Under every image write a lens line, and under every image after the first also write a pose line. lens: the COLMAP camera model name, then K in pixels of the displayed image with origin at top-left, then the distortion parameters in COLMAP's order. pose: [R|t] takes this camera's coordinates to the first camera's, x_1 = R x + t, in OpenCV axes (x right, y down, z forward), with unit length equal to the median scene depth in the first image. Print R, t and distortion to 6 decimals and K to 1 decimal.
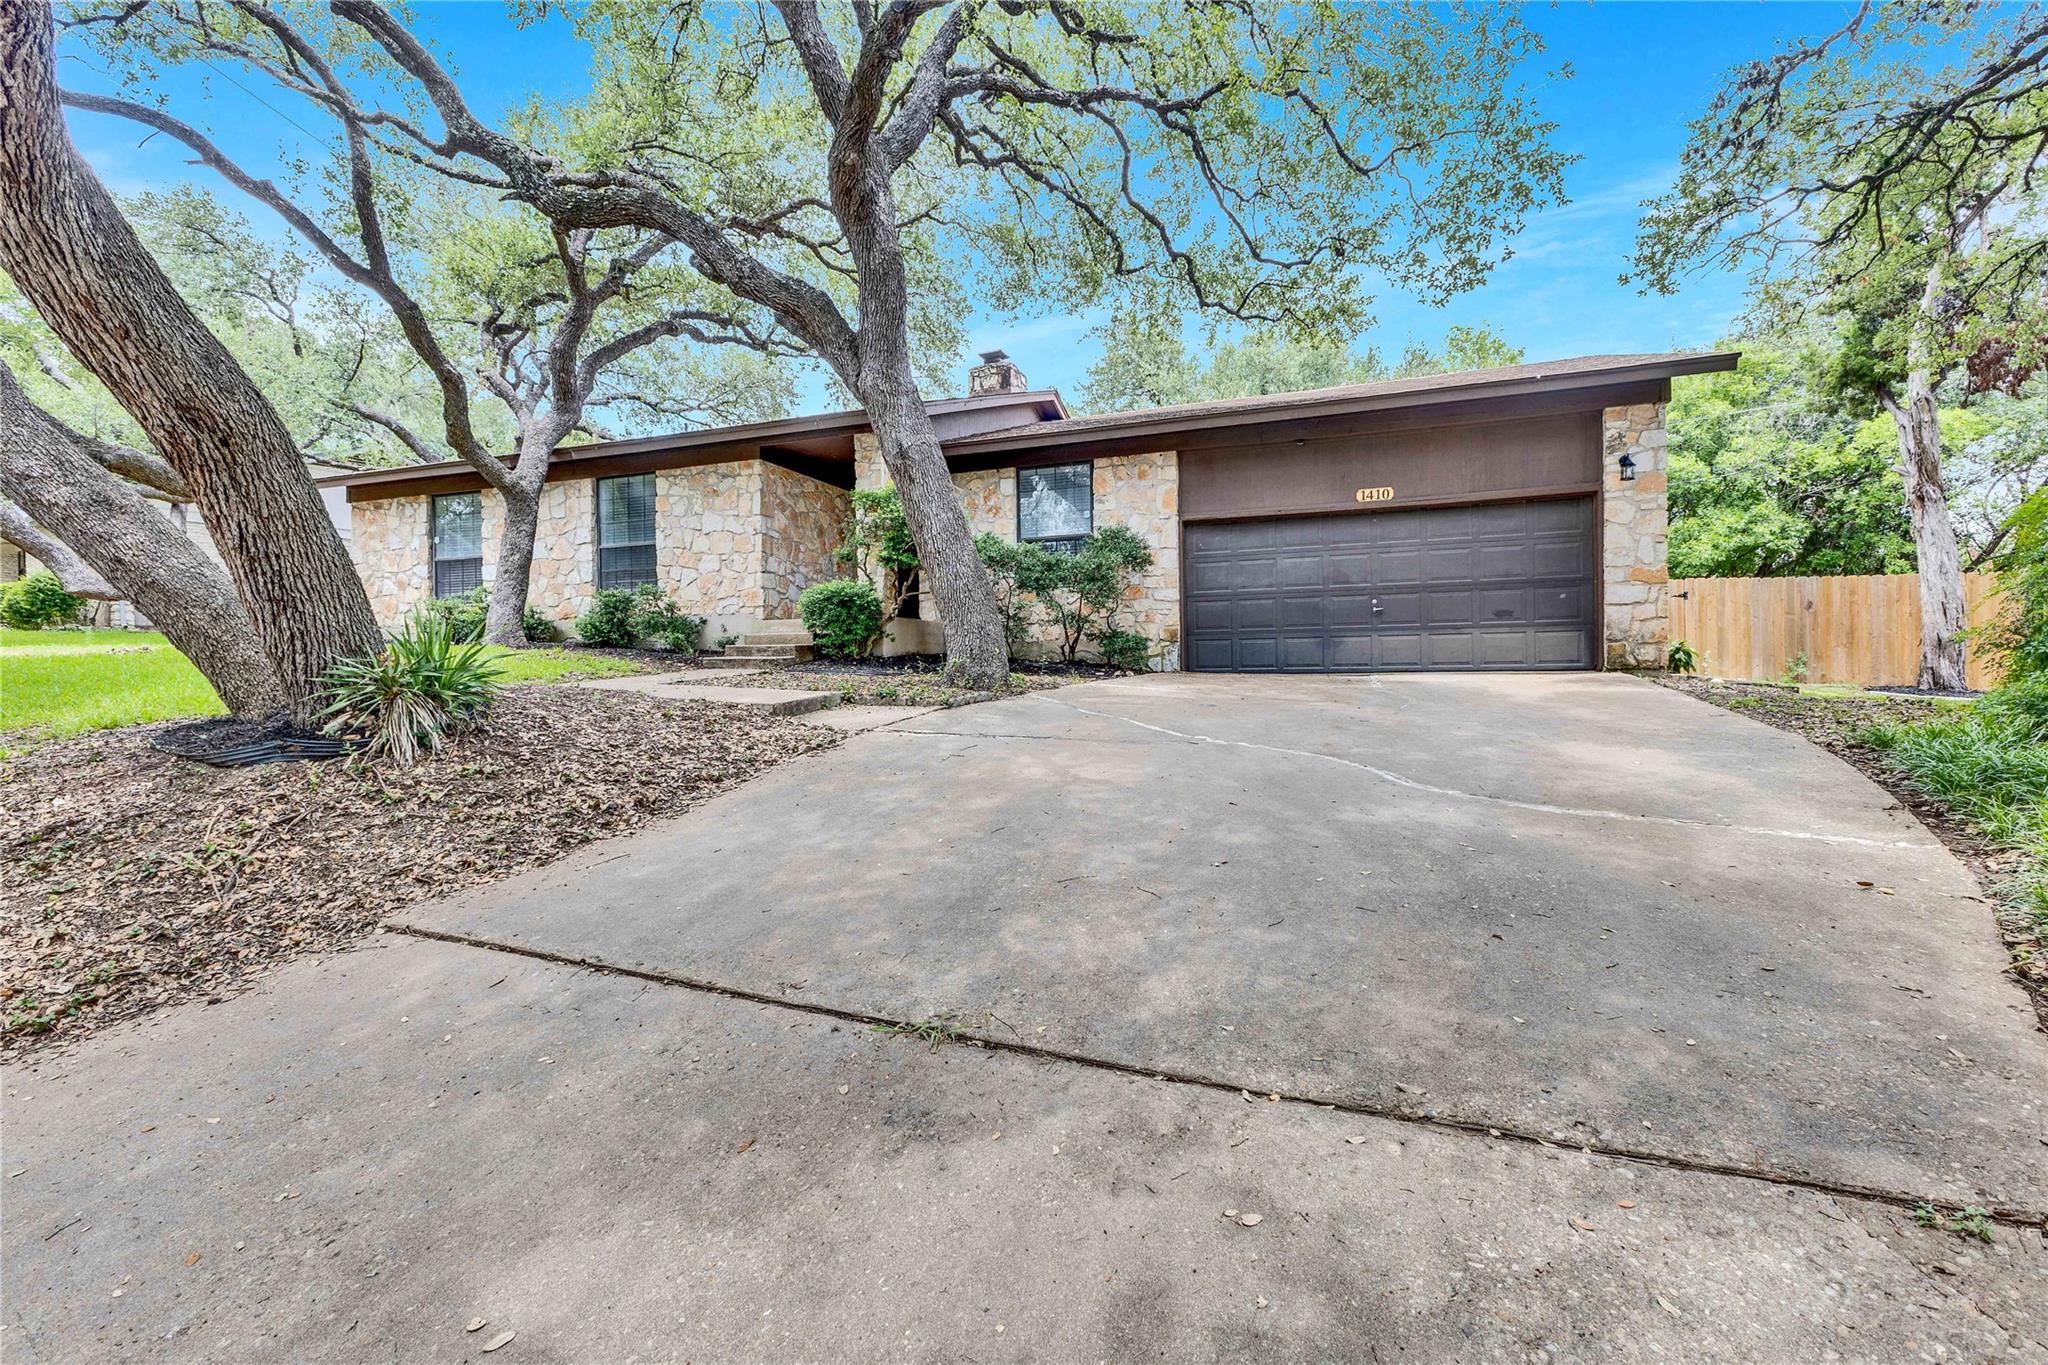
lens RADIAL K [[889.1, 0, 1024.0], [0, 889.1, 682.5], [0, 0, 1]] dist [0.013159, -0.004783]
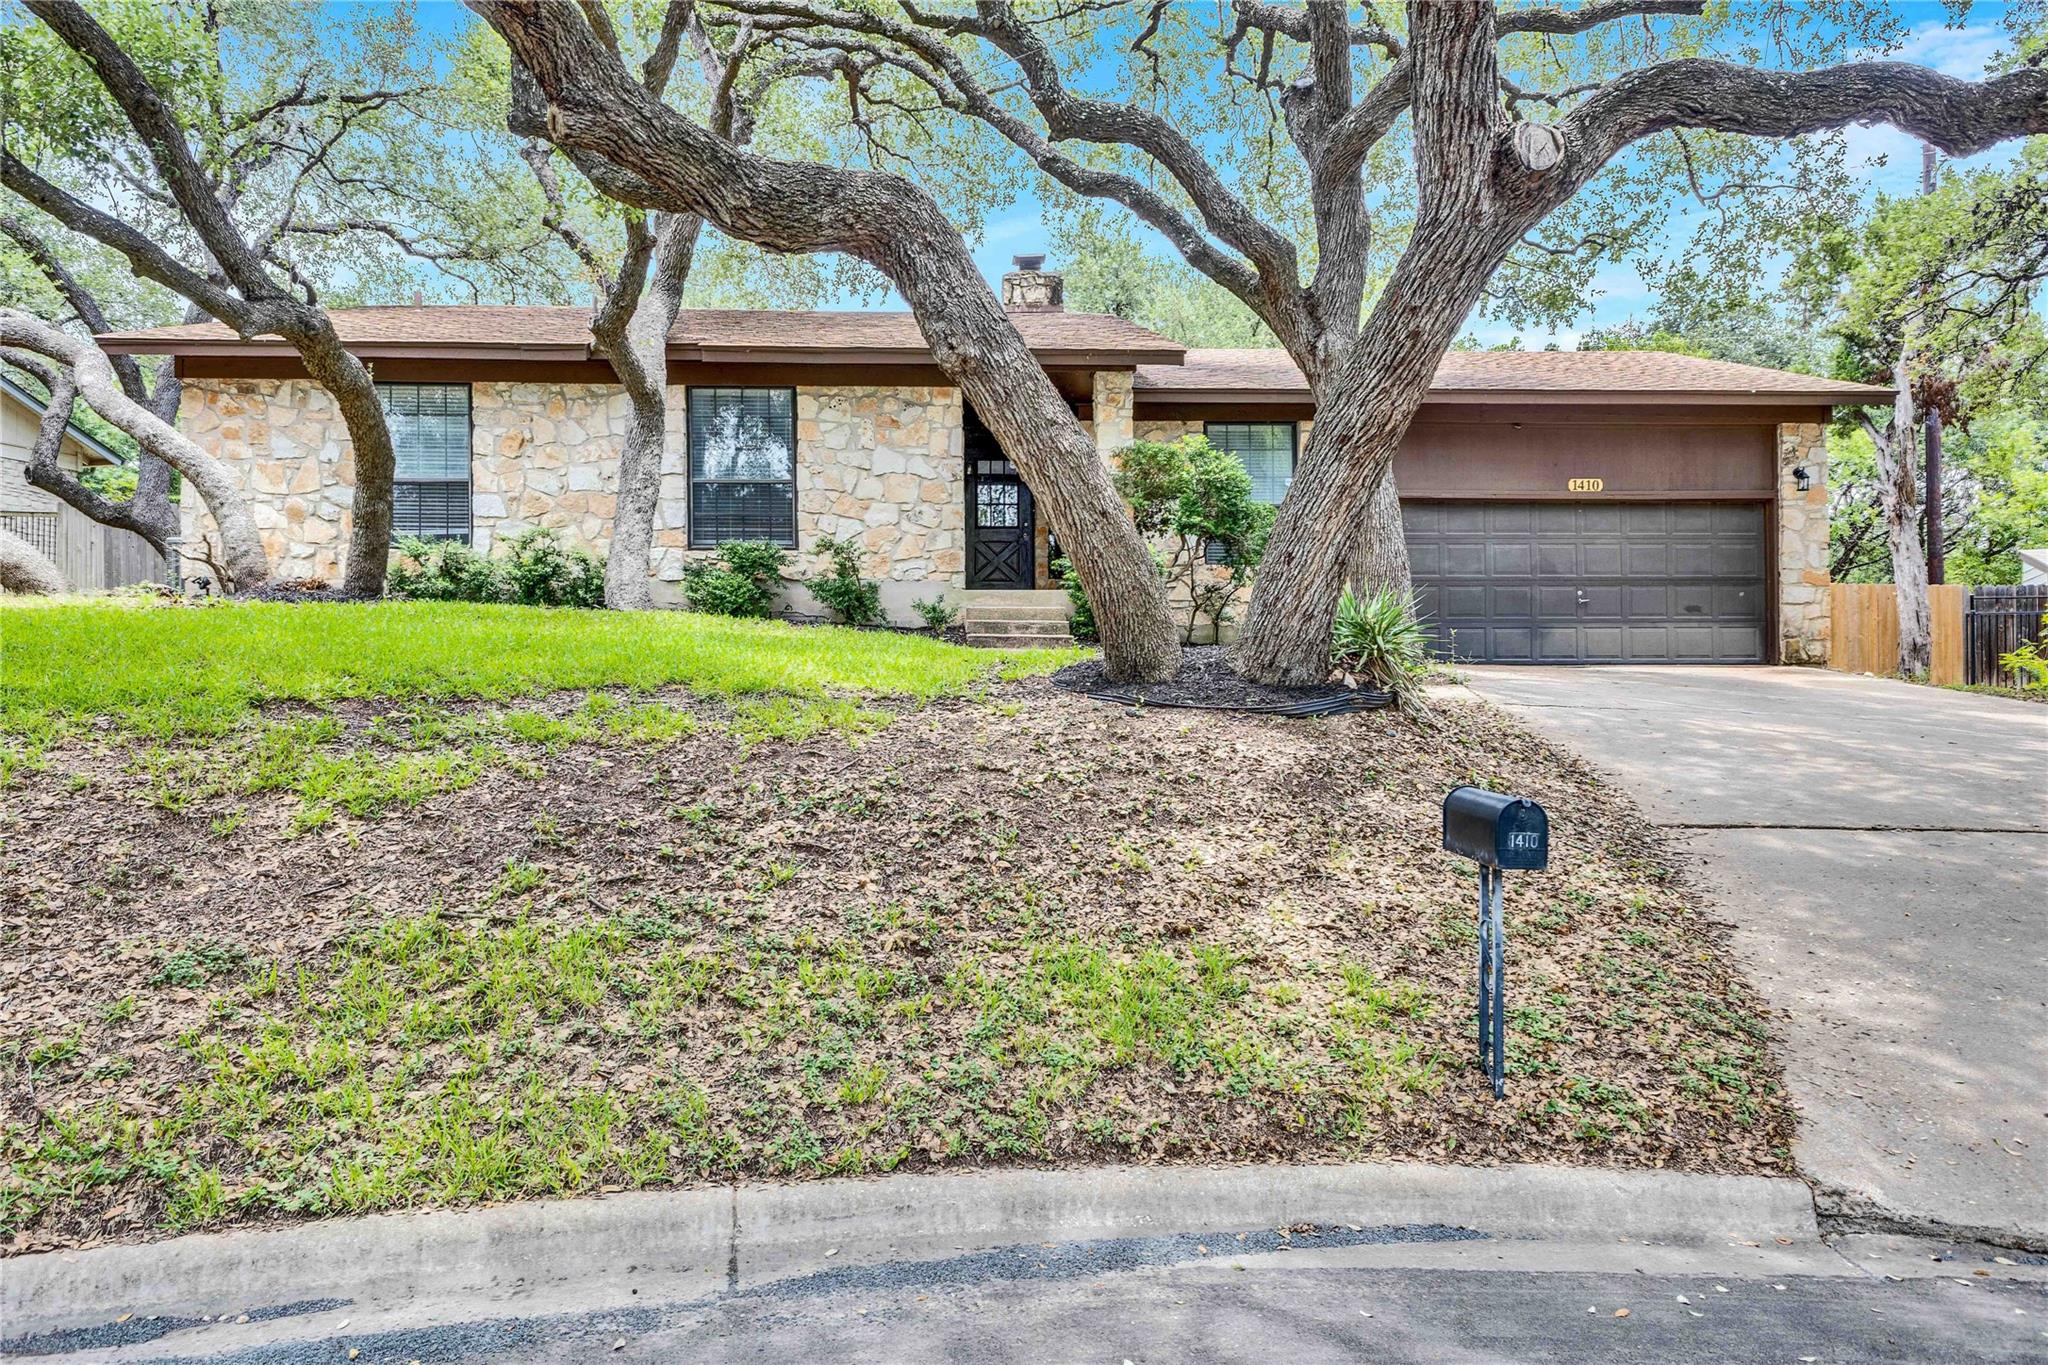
lens RADIAL K [[1369.0, 0, 1024.0], [0, 1369.0, 682.5], [0, 0, 1]] dist [0.036375, -0.042091]
pose [[0.918939, 0.009444, 0.394286, -0.788745], [-0.004256, 0.999893, -0.014031, 0.033203], [-0.394376, 0.011215, 0.918881, -0.160494]]
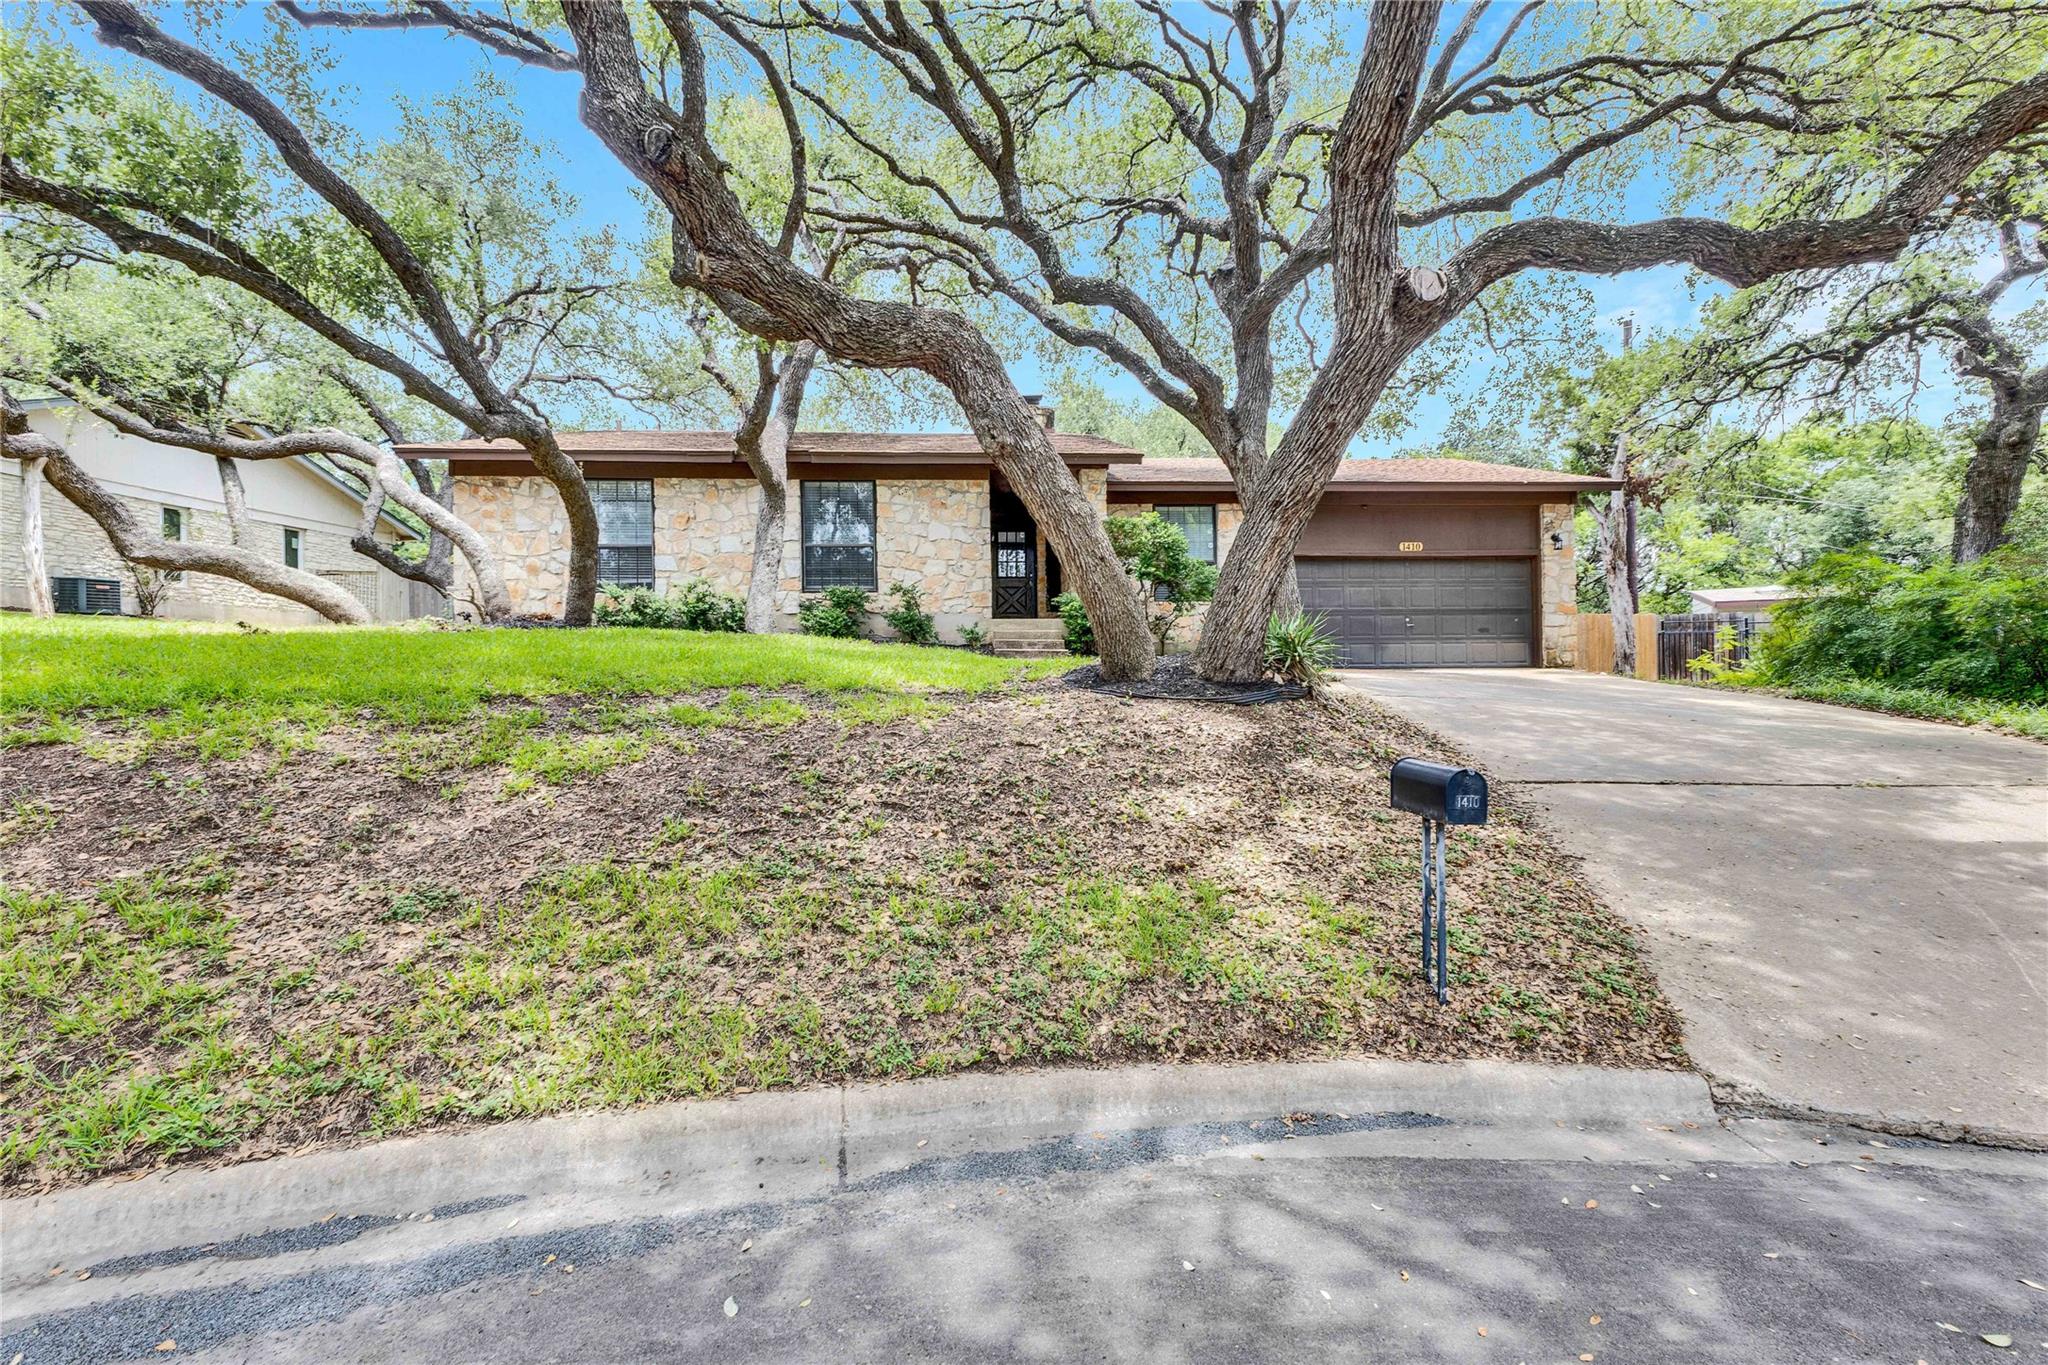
lens RADIAL K [[889.1, 0, 1024.0], [0, 889.1, 682.5], [0, 0, 1]] dist [0.013159, -0.004783]
pose [[0.917514, 0.005071, 0.397672, -0.776738], [0.001084, 0.999883, -0.015252, 0.034046], [-0.397703, 0.014425, 0.917401, -0.088471]]
